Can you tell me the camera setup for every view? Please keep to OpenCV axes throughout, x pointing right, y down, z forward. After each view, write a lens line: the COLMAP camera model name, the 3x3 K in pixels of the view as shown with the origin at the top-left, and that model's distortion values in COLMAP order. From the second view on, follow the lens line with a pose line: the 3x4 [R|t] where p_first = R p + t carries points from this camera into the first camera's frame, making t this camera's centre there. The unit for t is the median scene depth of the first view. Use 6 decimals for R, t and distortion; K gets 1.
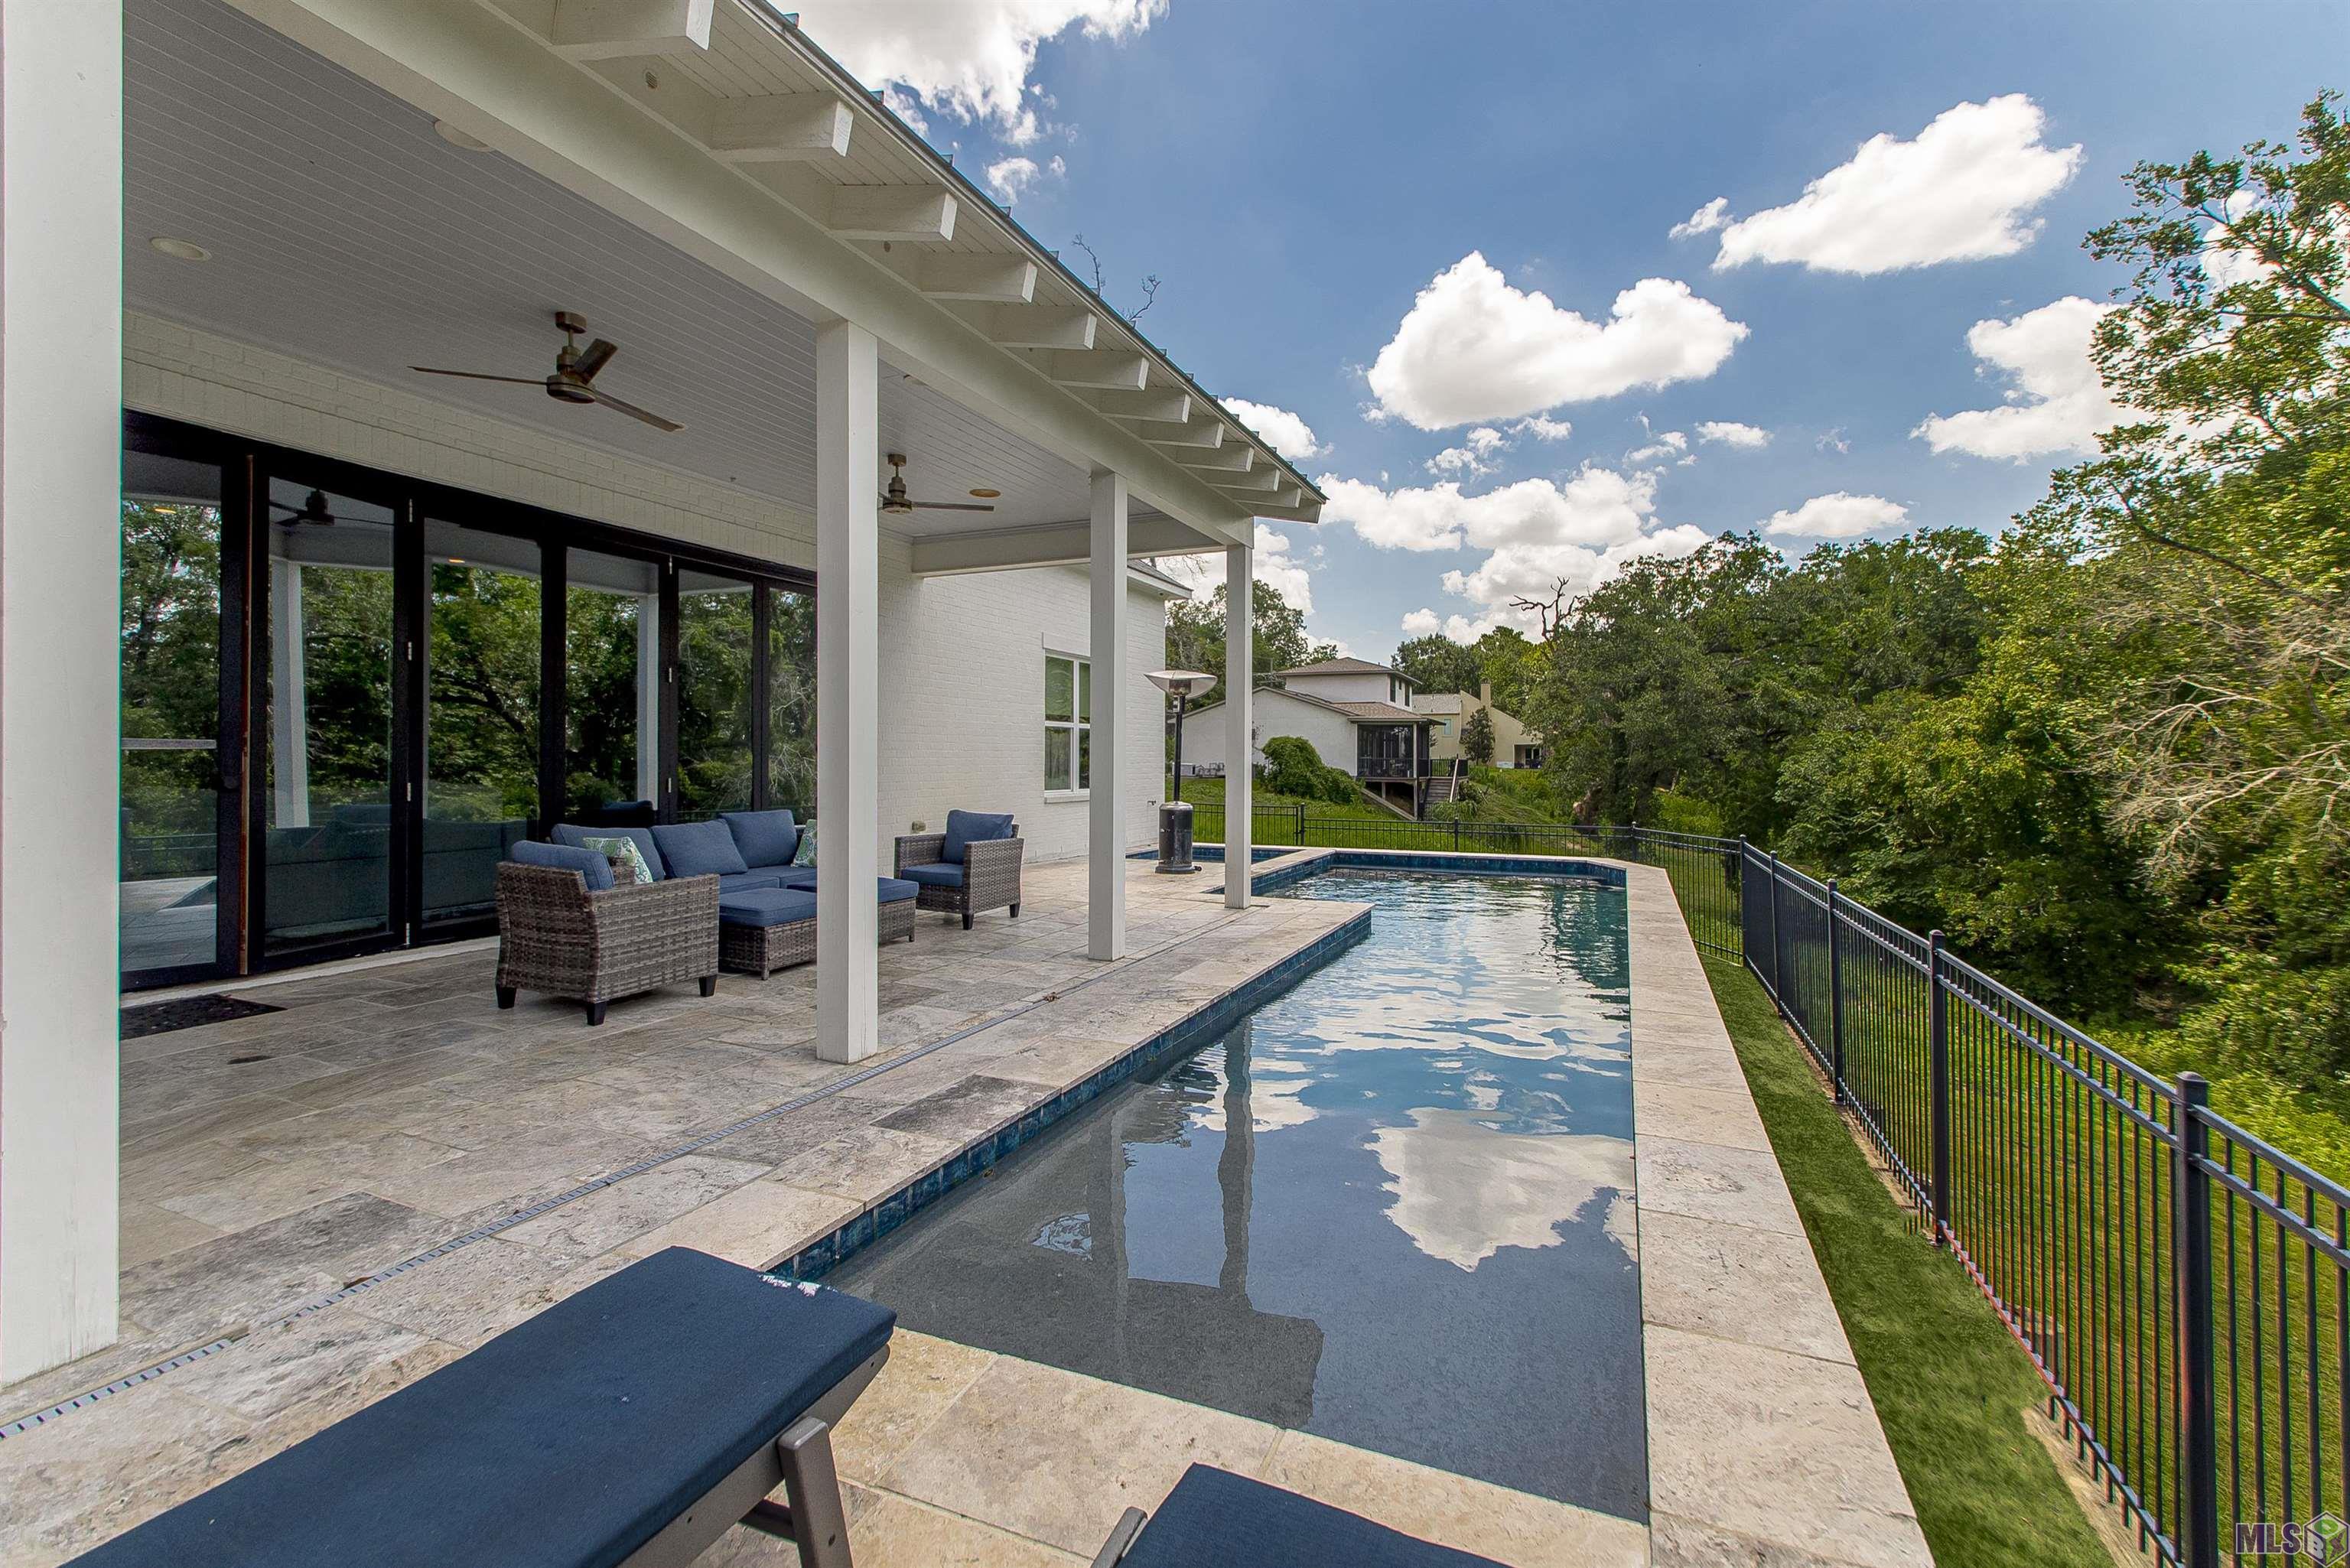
lens RADIAL K [[999.7, 0, 1218.4], [0, 999.7, 765.0], [0, 0, 1]] dist [0.017491, -0.007534]
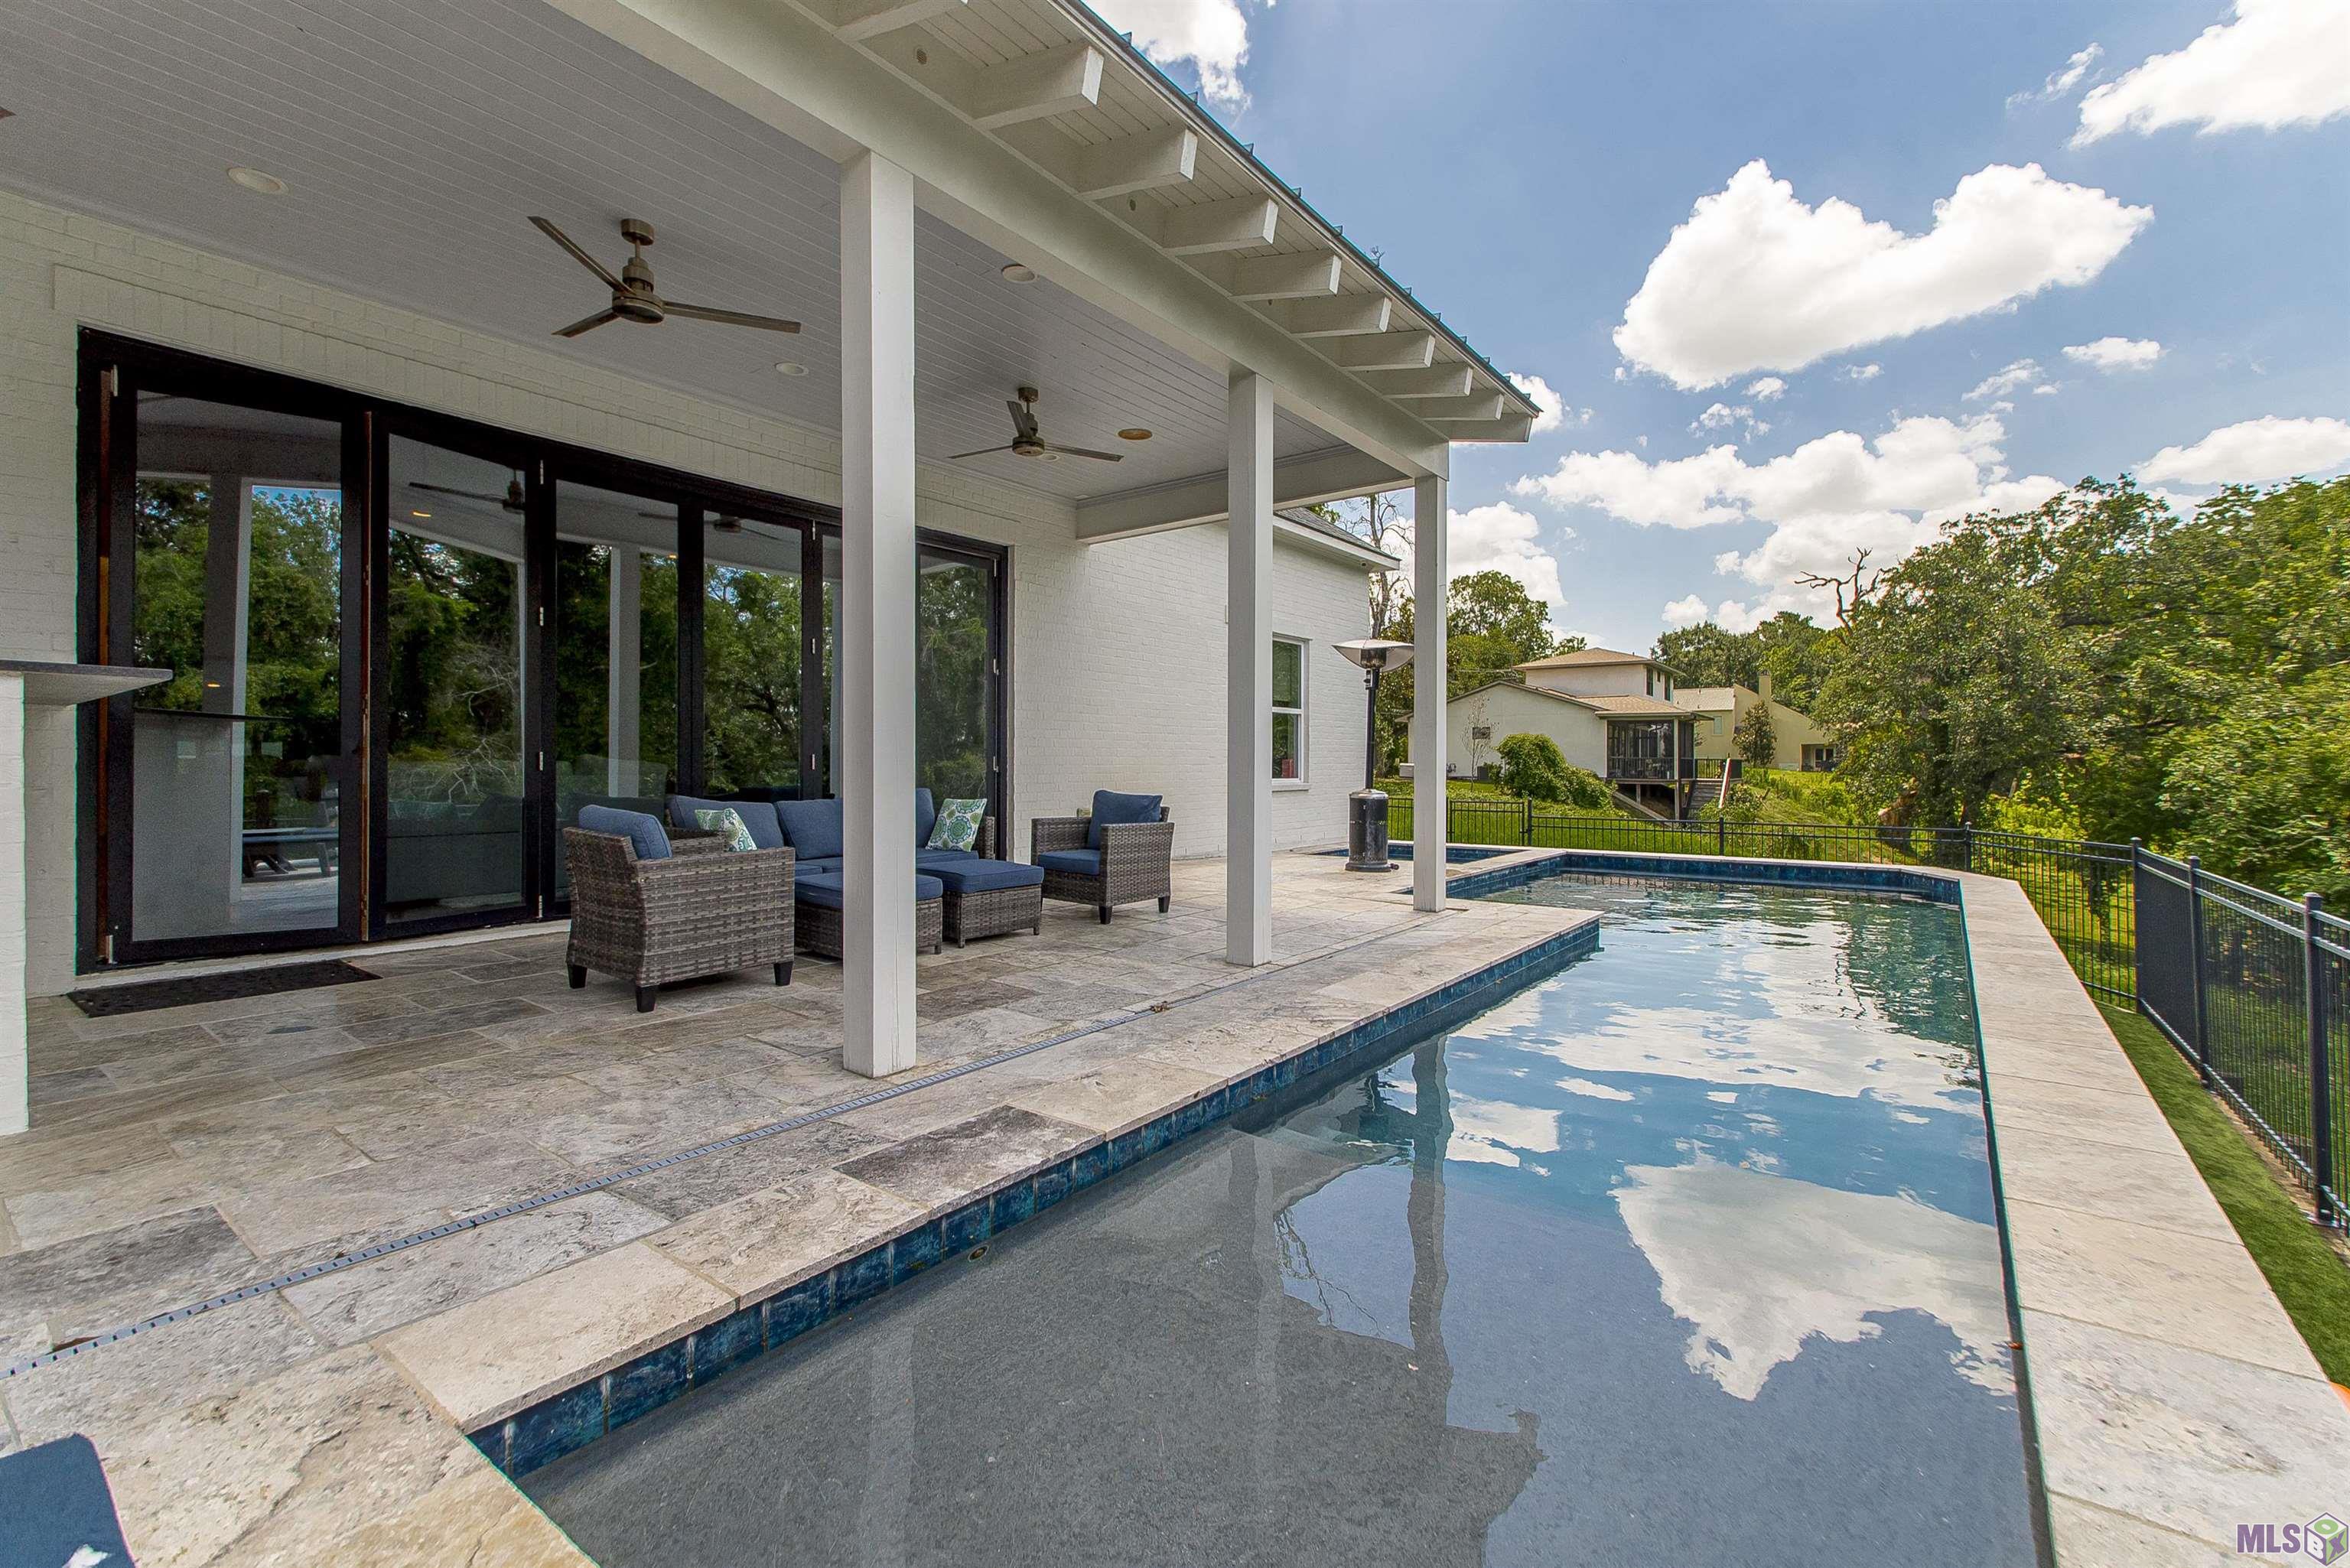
lens RADIAL K [[1019.4, 0, 1214.8], [0, 1019.4, 767.5], [0, 0, 1]] dist [0.021991, -0.012290]
pose [[0.973142, -0.001438, -0.230200, 0.040137], [0.000948, 0.999997, -0.002238, 0.024135], [0.230202, 0.001960, 0.973141, 0.124327]]
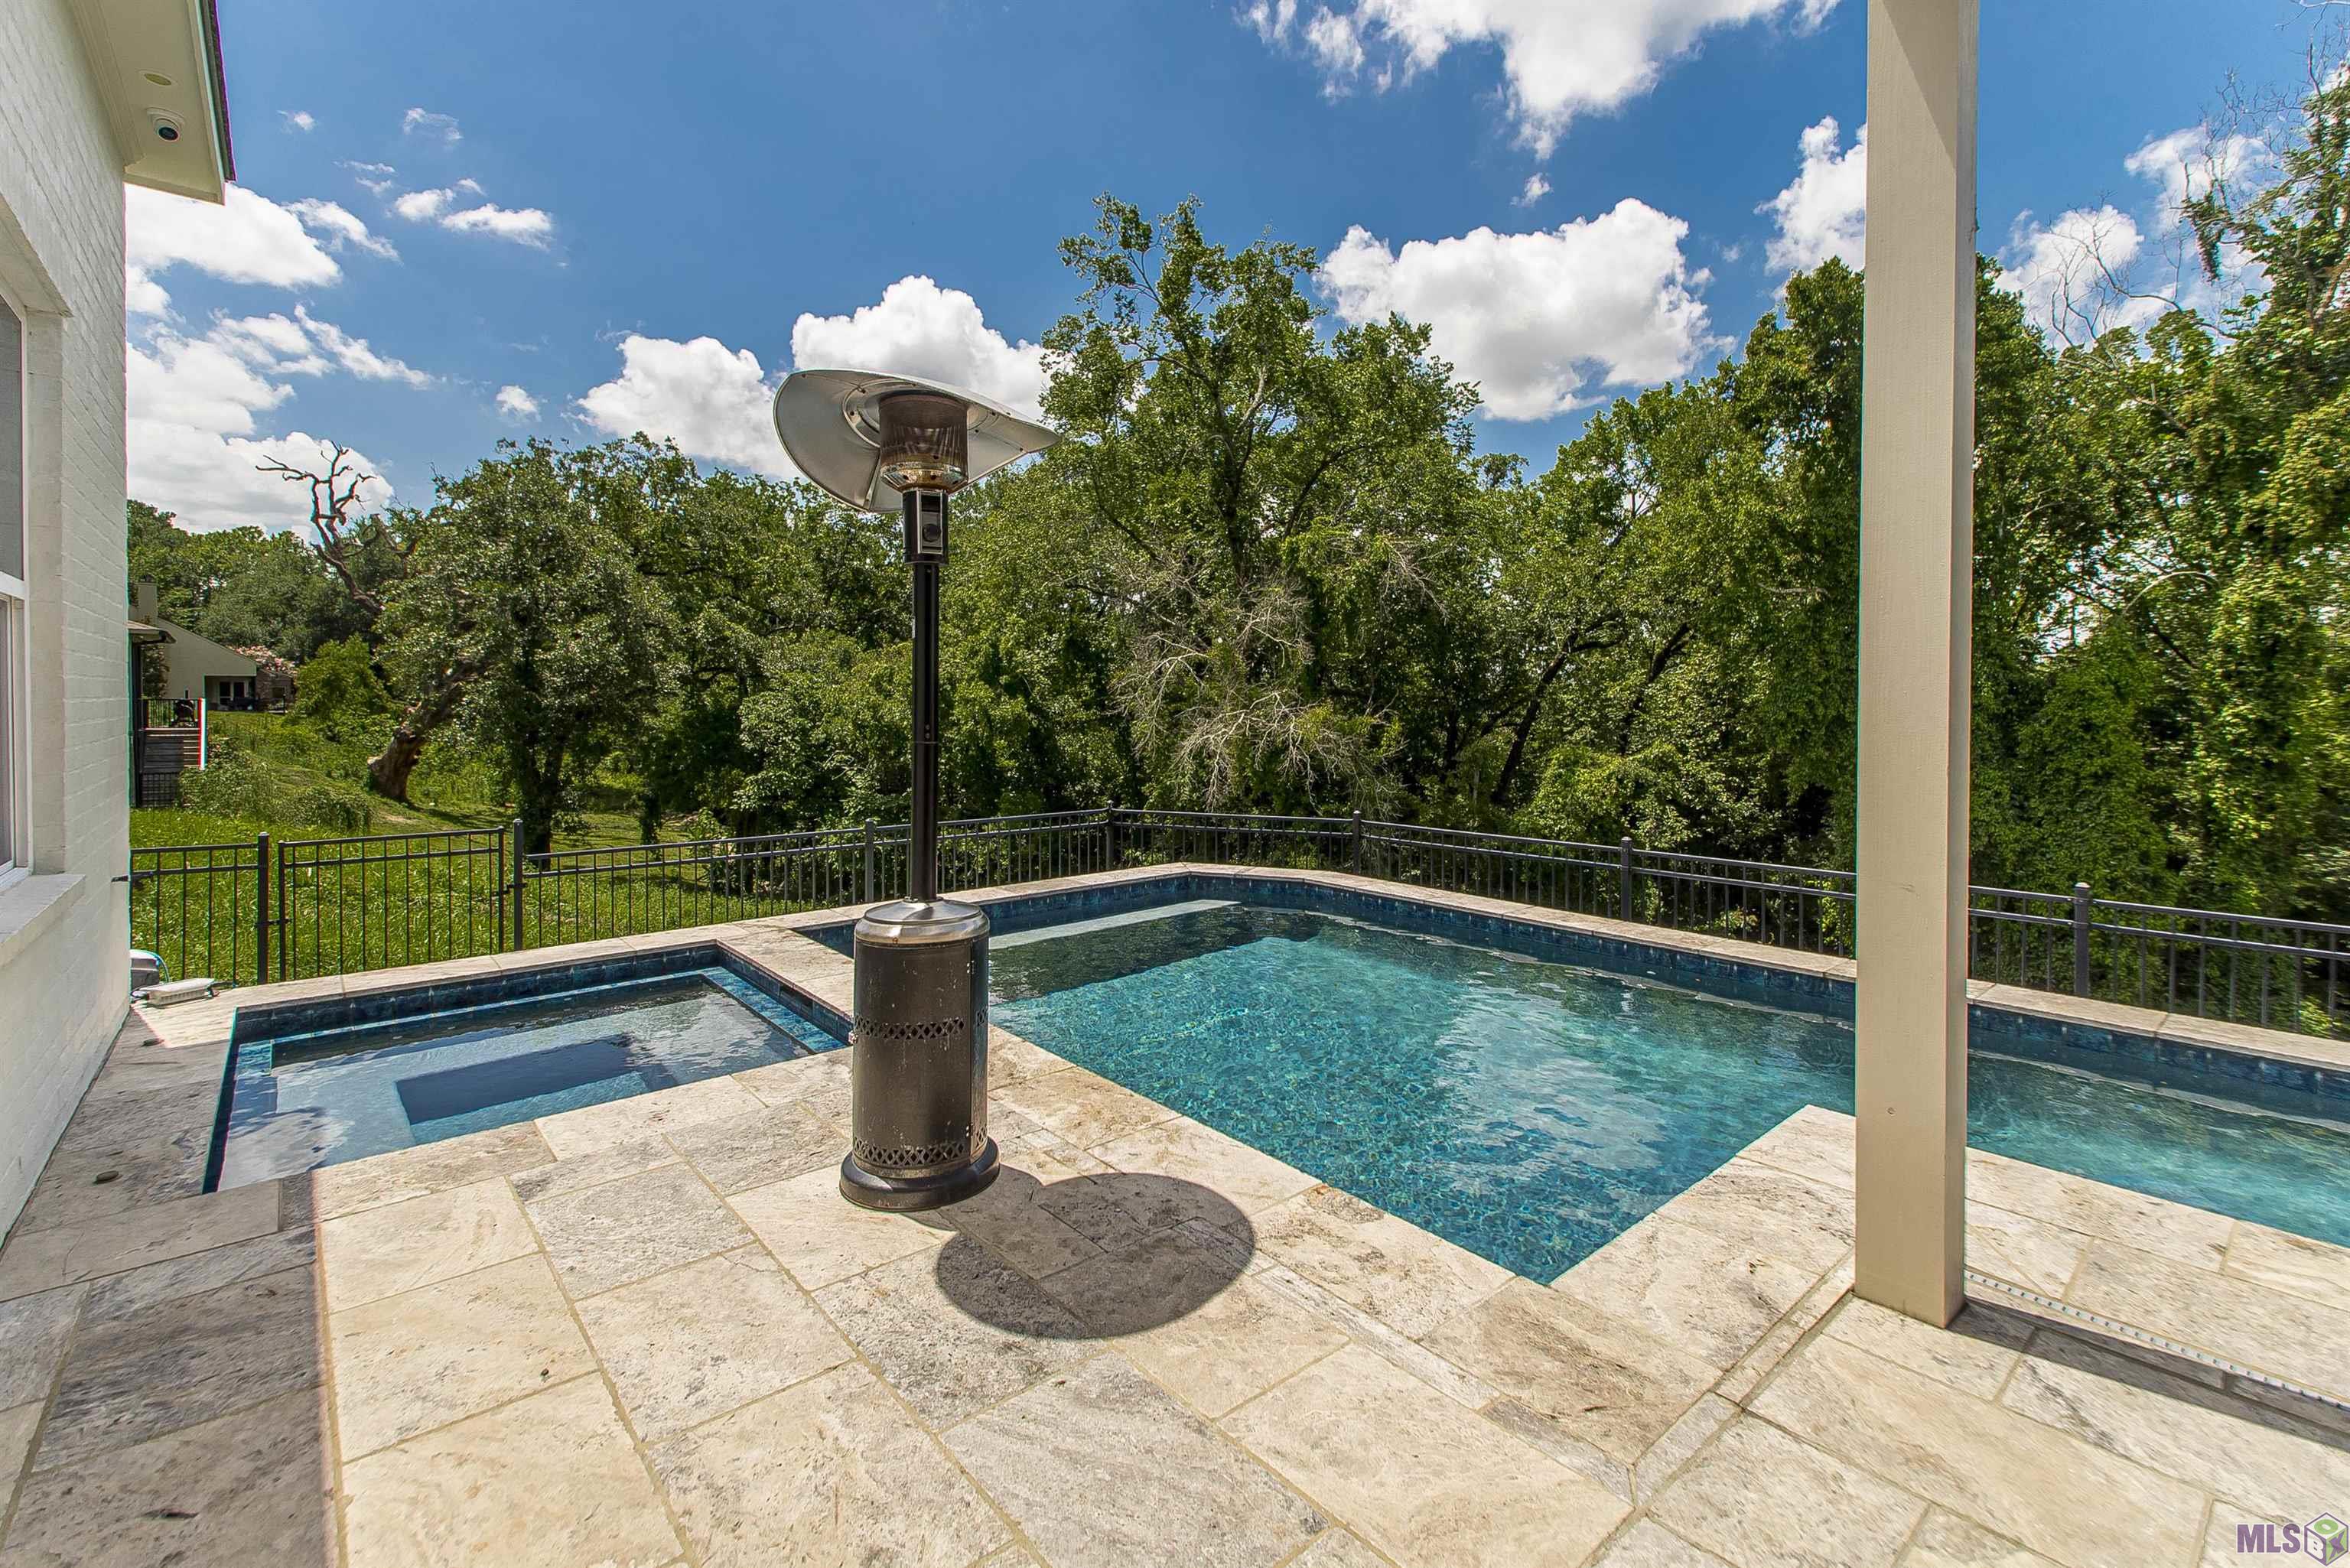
lens RADIAL K [[1025.1, 0, 1169.1], [0, 1025.1, 711.4], [0, 0, 1]] dist [0.005996, -0.001102]
pose [[0.467932, -0.005004, 0.883750, -0.286666], [-0.002185, 0.999974, 0.006819, -0.013054], [-0.883762, -0.005122, 0.467909, 1.048652]]
